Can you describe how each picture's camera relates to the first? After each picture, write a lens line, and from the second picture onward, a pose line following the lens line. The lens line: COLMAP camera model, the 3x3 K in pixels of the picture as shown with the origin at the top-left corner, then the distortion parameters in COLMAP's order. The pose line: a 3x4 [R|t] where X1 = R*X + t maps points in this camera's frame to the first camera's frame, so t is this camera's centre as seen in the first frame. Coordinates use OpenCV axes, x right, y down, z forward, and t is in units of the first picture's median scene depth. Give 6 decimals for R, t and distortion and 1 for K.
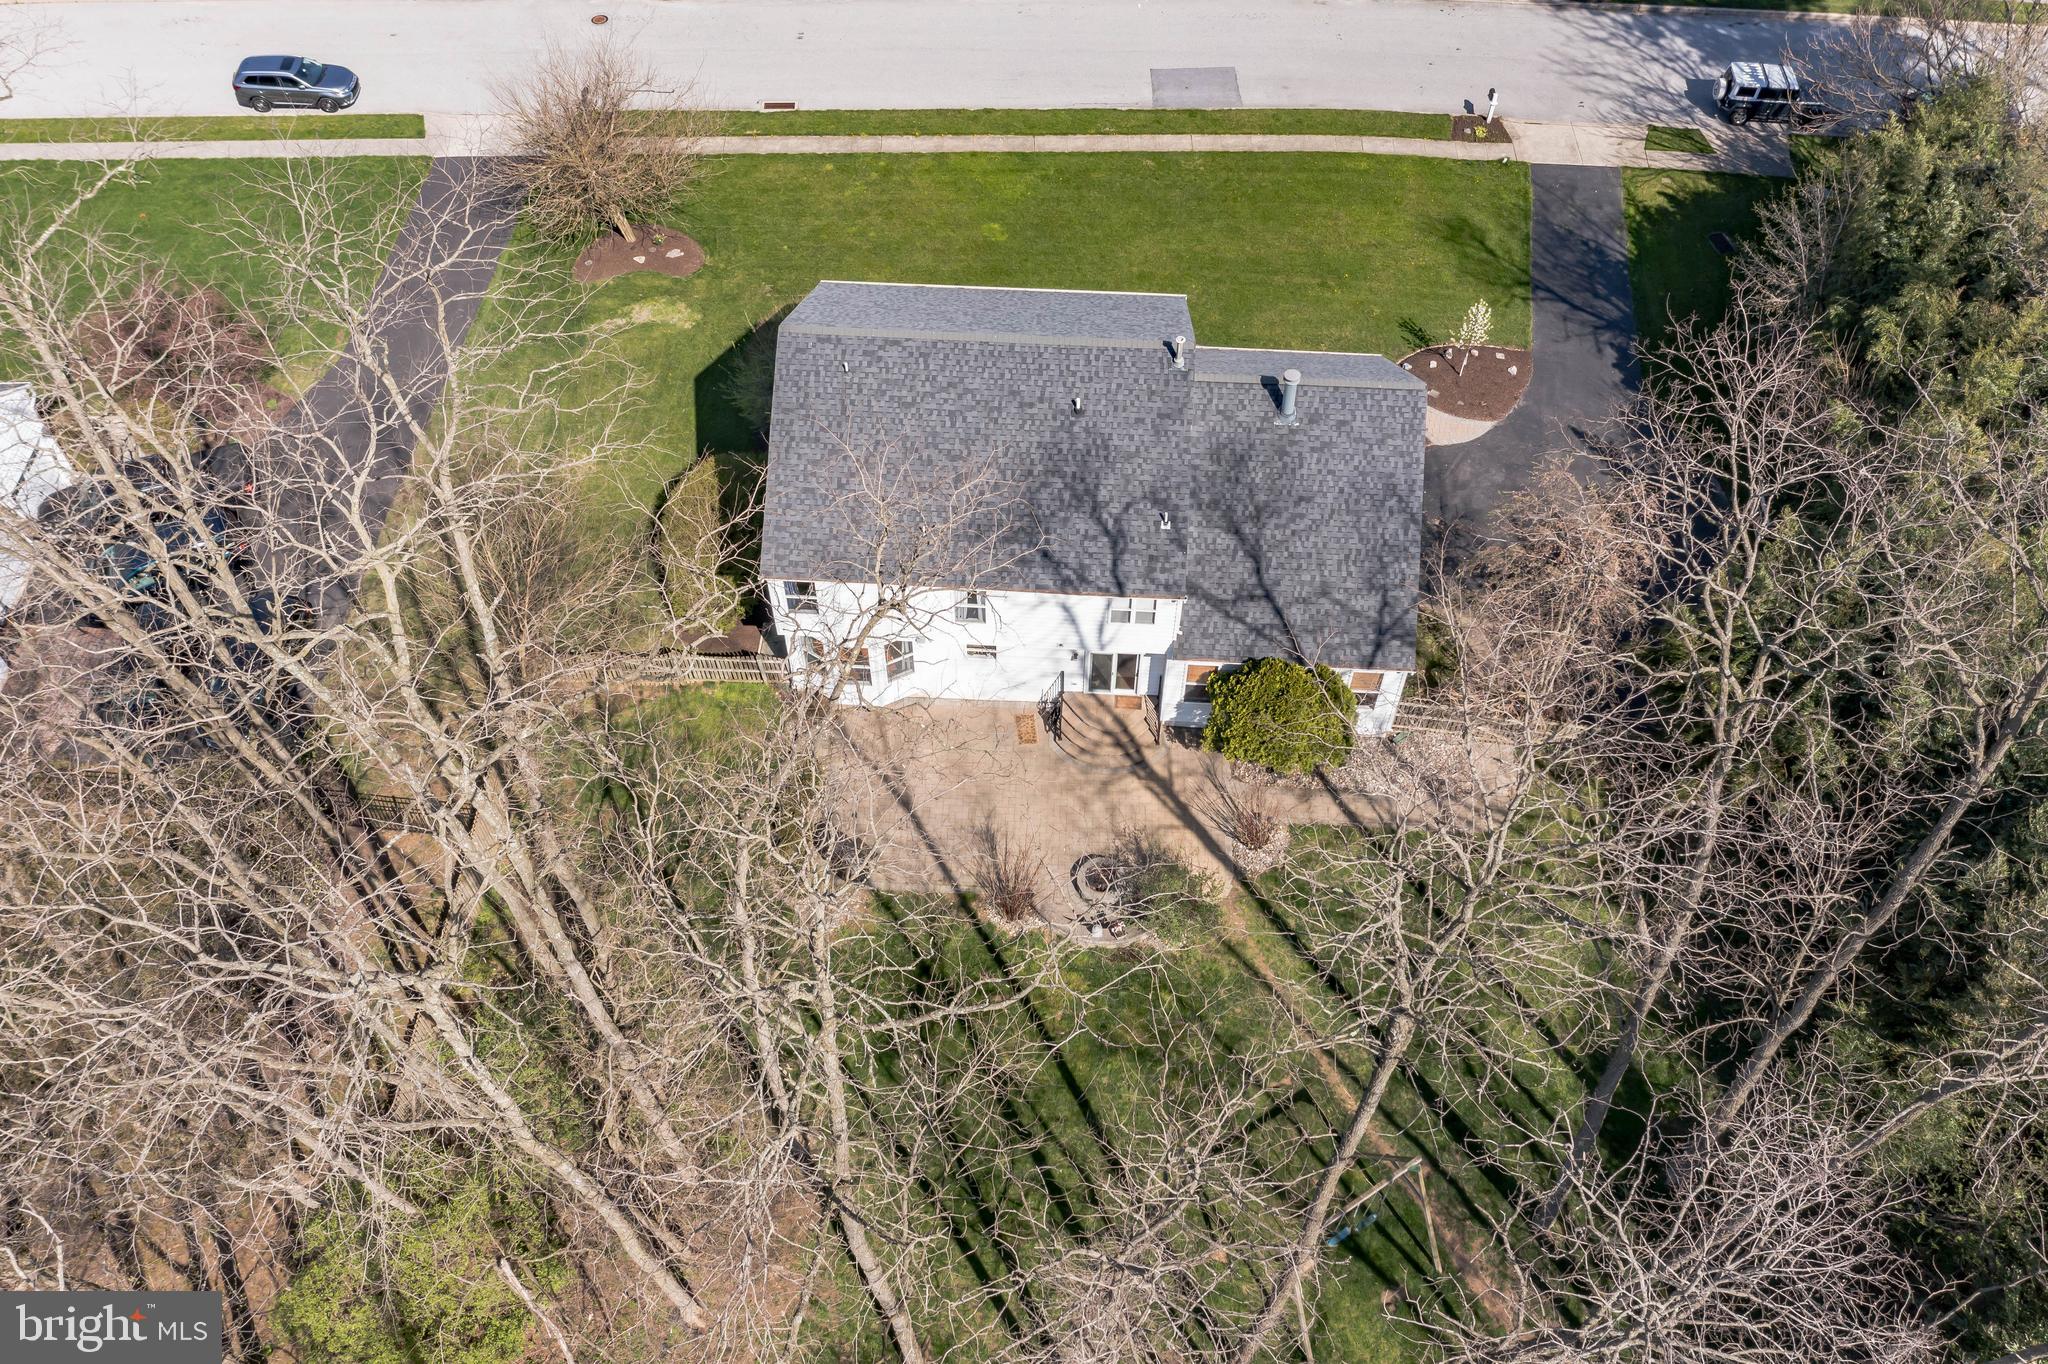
lens RADIAL K [[1678.1, 0, 1033.1], [0, 1678.1, 679.9], [0, 0, 1]] dist [-0.010199, -0.006494]
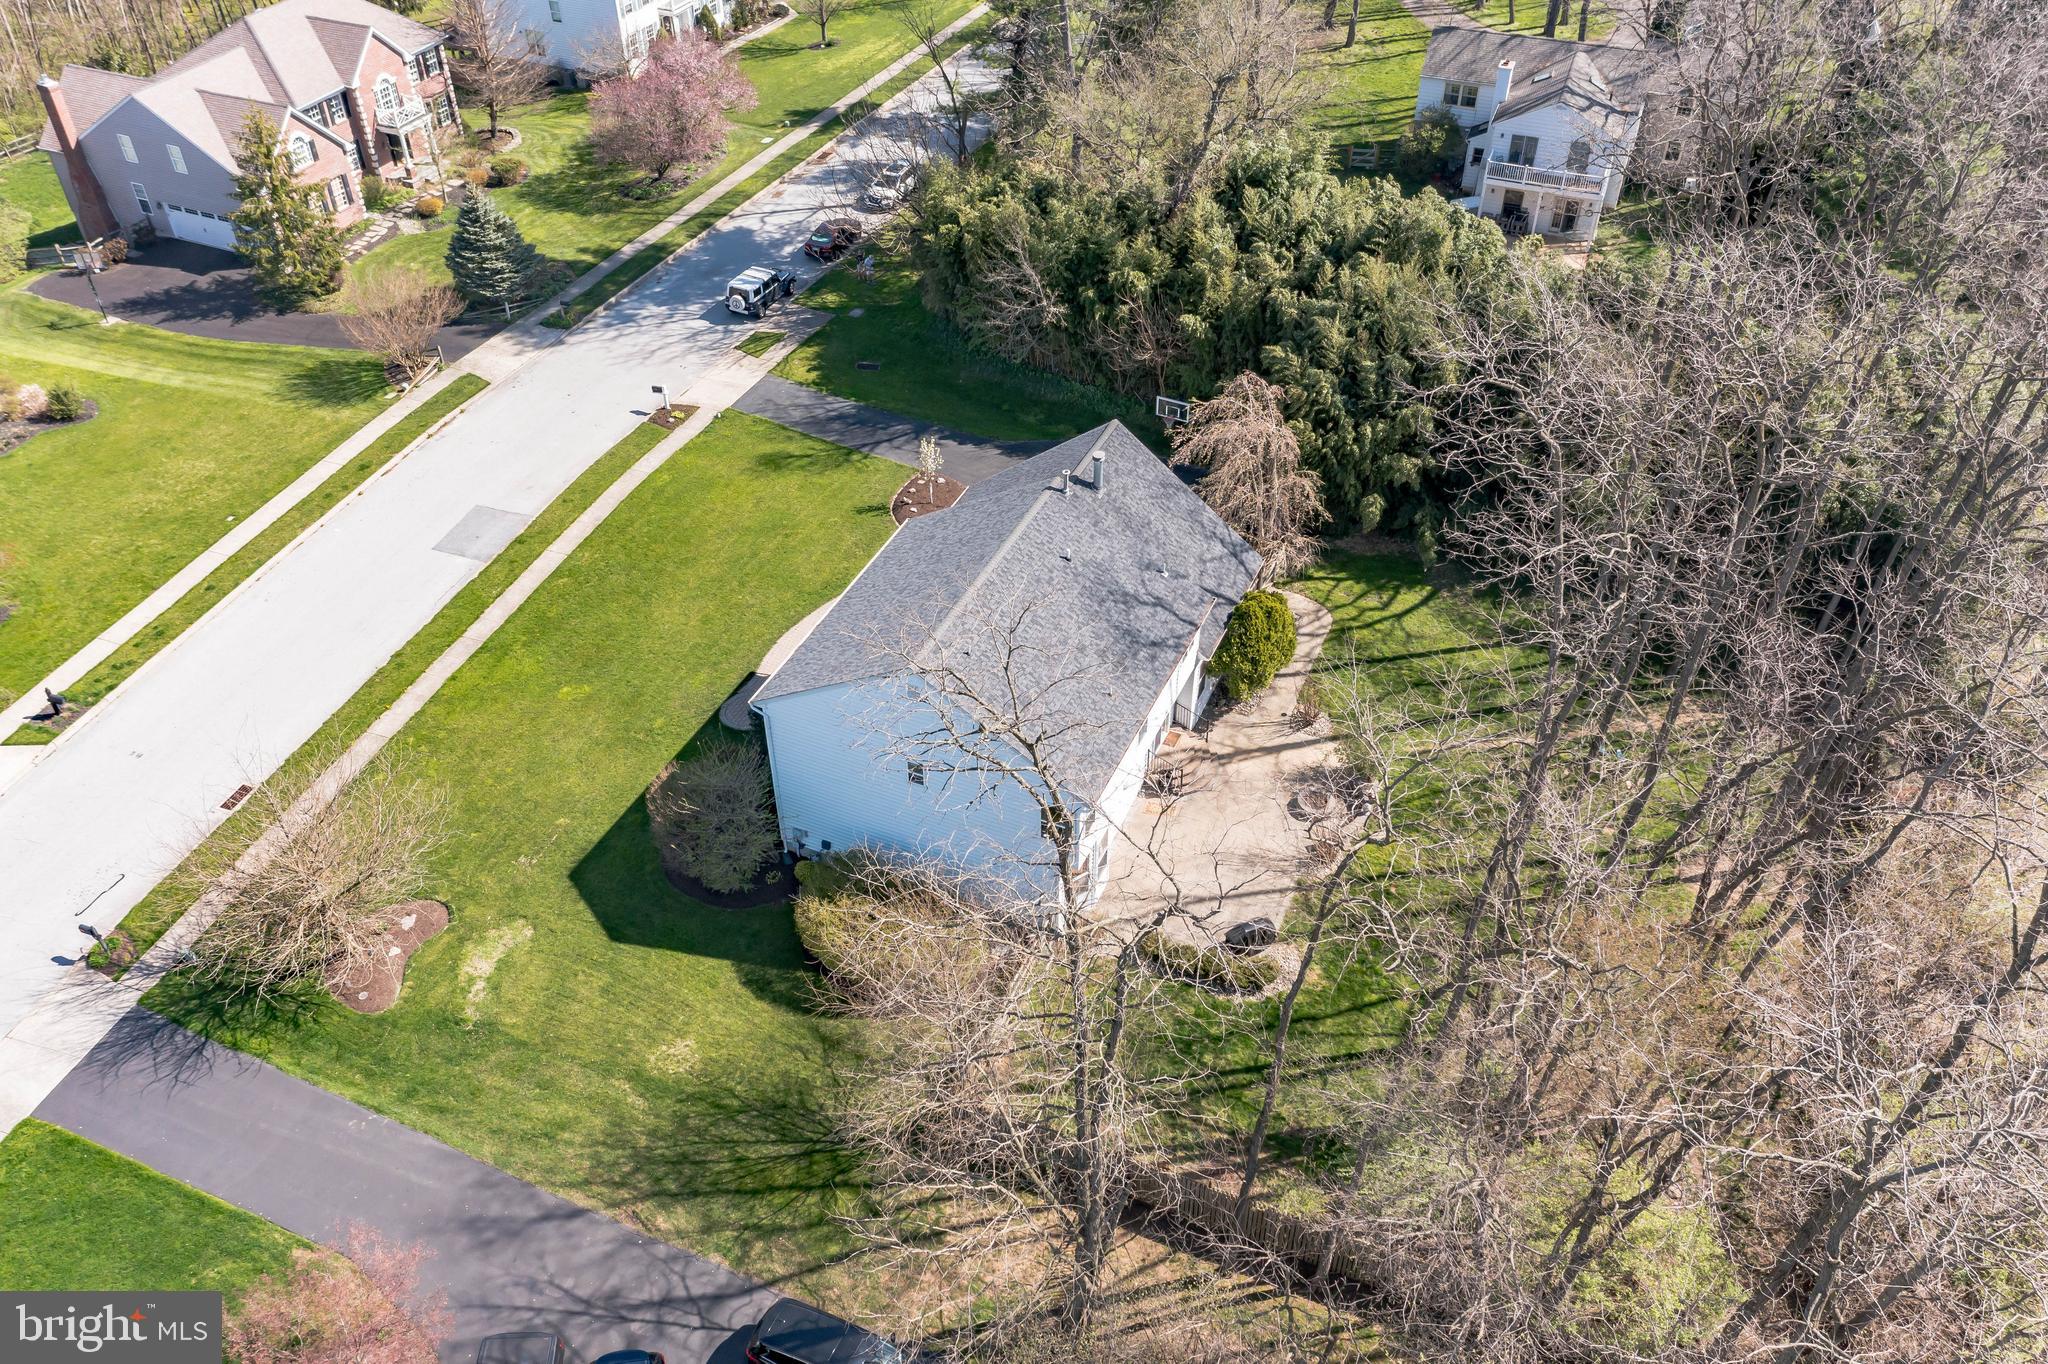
lens RADIAL K [[1678.1, 0, 1033.1], [0, 1678.1, 679.9], [0, 0, 1]] dist [-0.010199, -0.006494]
pose [[0.332398, -0.600555, 0.727217, -0.855089], [0.749172, 0.636529, 0.183229, -0.319319], [-0.572934, 0.483906, 0.661500, 0.208503]]
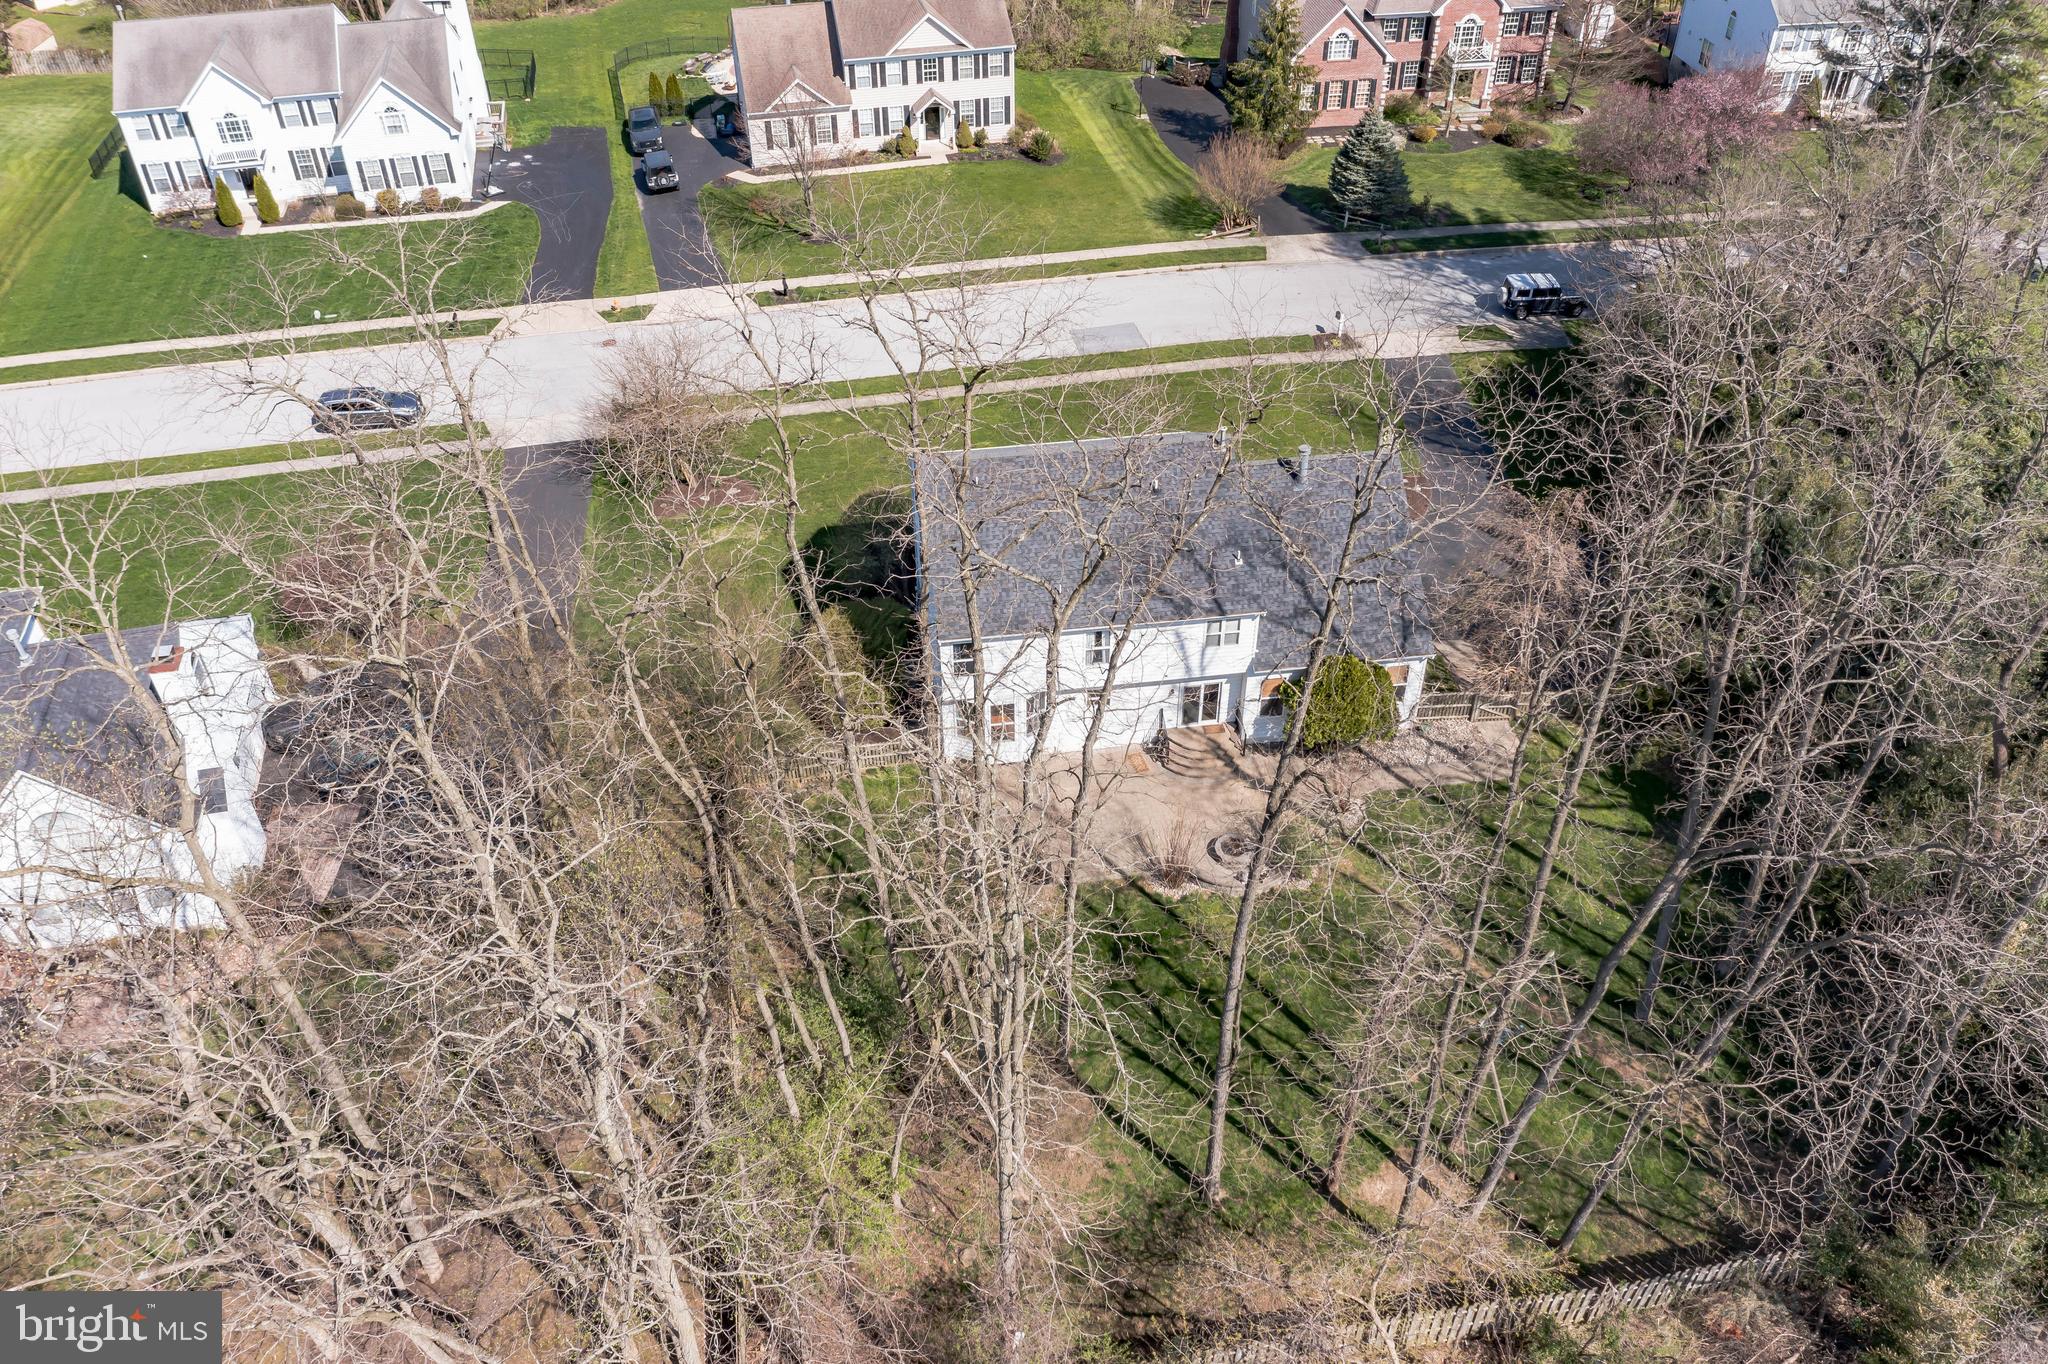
lens RADIAL K [[1709.0, 0, 1024.0], [0, 1709.0, 682.0], [0, 0, 1]] dist [-0.005187, -0.004162]
pose [[0.979230, -0.129499, 0.156007, -0.278754], [0.163638, 0.959093, -0.231003, 0.252313], [-0.119710, 0.251734, 0.960364, -0.224858]]
